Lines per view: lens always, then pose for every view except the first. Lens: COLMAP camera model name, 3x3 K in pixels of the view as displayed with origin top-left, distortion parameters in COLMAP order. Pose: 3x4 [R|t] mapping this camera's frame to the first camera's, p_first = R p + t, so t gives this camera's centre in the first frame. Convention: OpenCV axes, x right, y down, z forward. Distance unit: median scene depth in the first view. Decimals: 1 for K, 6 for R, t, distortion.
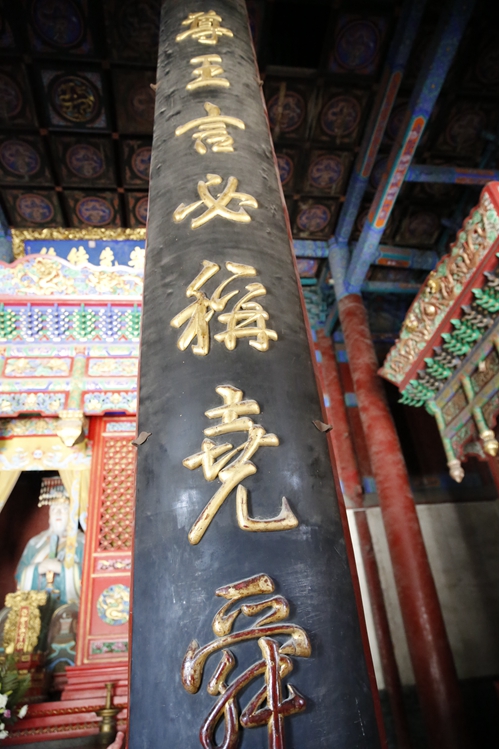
lens RADIAL K [[535.8, 0, 254.2], [0, 535.8, 375.9], [0, 0, 1]] dist [-0.071425, 0.062145]
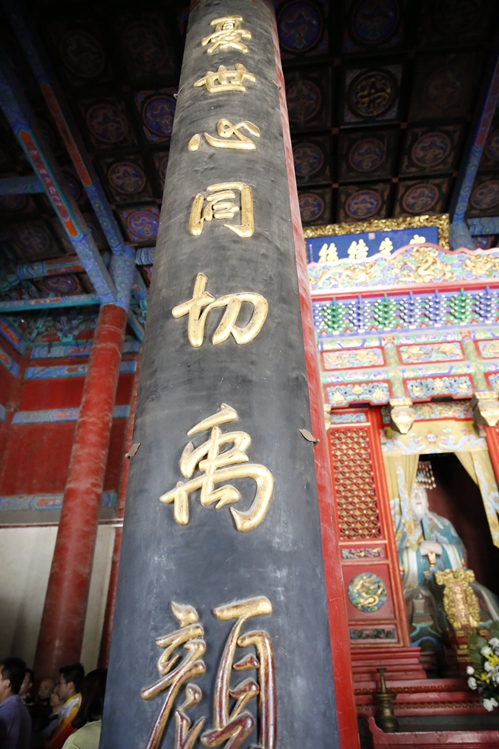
lens RADIAL K [[535.8, 0, 251.7], [0, 535.8, 375.5], [0, 0, 1]] dist [-0.071425, 0.062145]
pose [[0.976304, -0.059245, -0.208134, -0.381592], [0.060899, 0.998143, 0.001542, 0.003274], [0.207656, -0.014181, 0.978099, -0.055720]]
